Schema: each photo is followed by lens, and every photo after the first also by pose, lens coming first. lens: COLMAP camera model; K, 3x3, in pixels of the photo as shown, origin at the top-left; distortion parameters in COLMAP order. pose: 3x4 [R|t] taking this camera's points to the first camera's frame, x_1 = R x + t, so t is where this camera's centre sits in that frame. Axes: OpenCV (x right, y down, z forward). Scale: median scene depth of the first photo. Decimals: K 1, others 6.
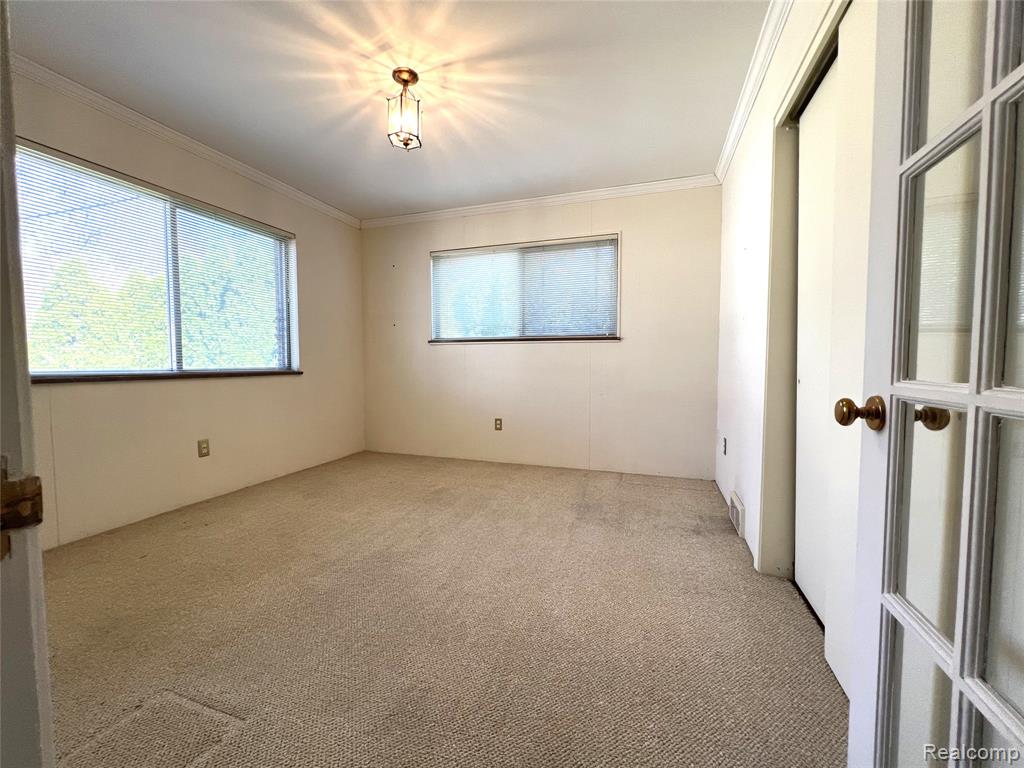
lens RADIAL K [[411.4, 0, 511.7], [0, 411.4, 384.9], [0, 0, 1]] dist [-0.003000, 0.000409]
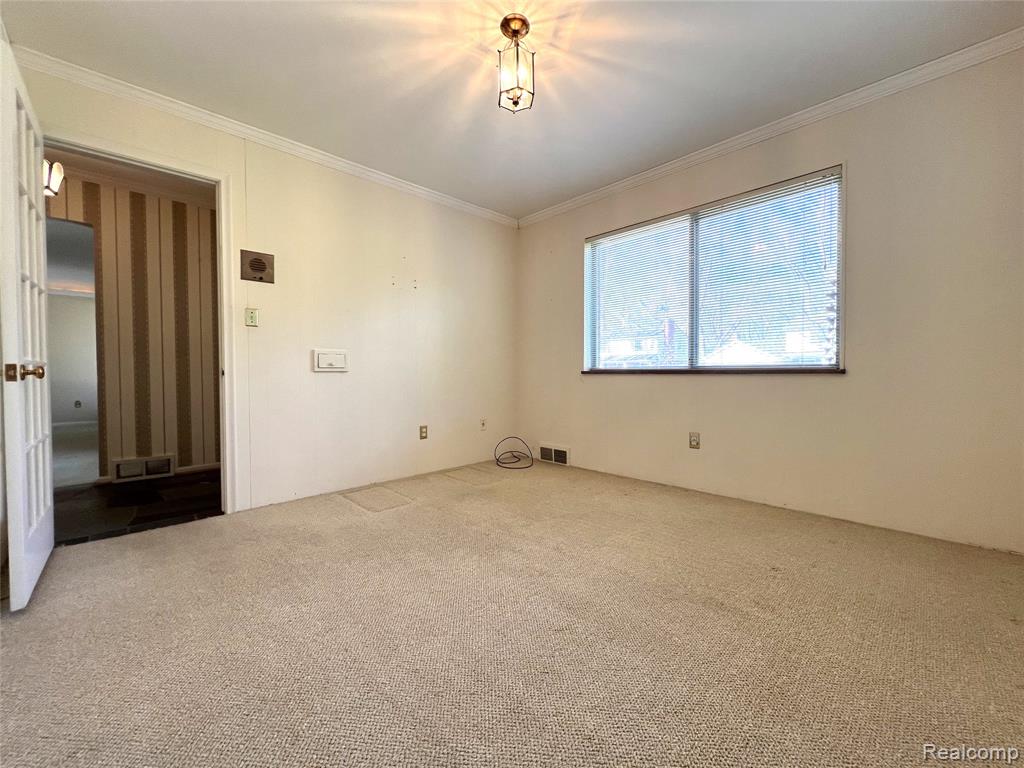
lens RADIAL K [[411.4, 0, 510.7], [0, 411.4, 383.8], [0, 0, 1]] dist [-0.003000, 0.000409]
pose [[-0.464120, 0.025447, -0.885407, 0.523951], [-0.045934, 0.997551, 0.052748, -0.033385], [0.884580, 0.065152, -0.461815, 1.387123]]
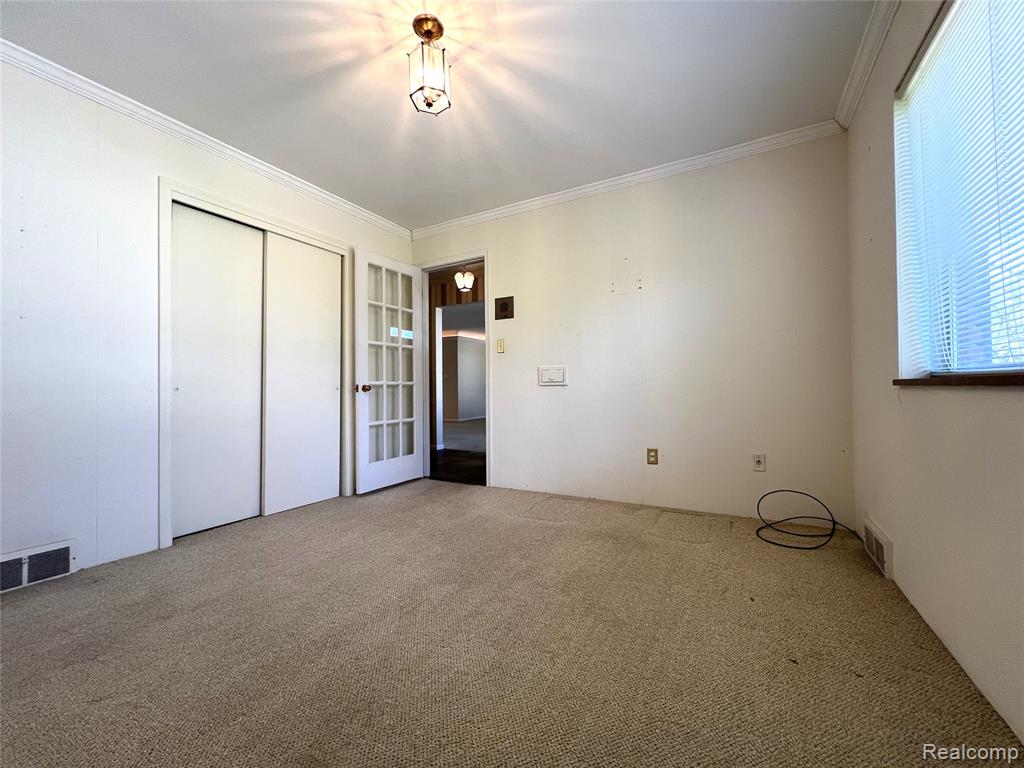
lens RADIAL K [[411.4, 0, 512.6], [0, 411.4, 384.3], [0, 0, 1]] dist [-0.003000, 0.000409]
pose [[-0.983189, 0.012753, 0.182145, -0.549774], [0.021445, 0.998719, 0.045833, -0.051951], [-0.181327, 0.048969, -0.982203, 1.757961]]
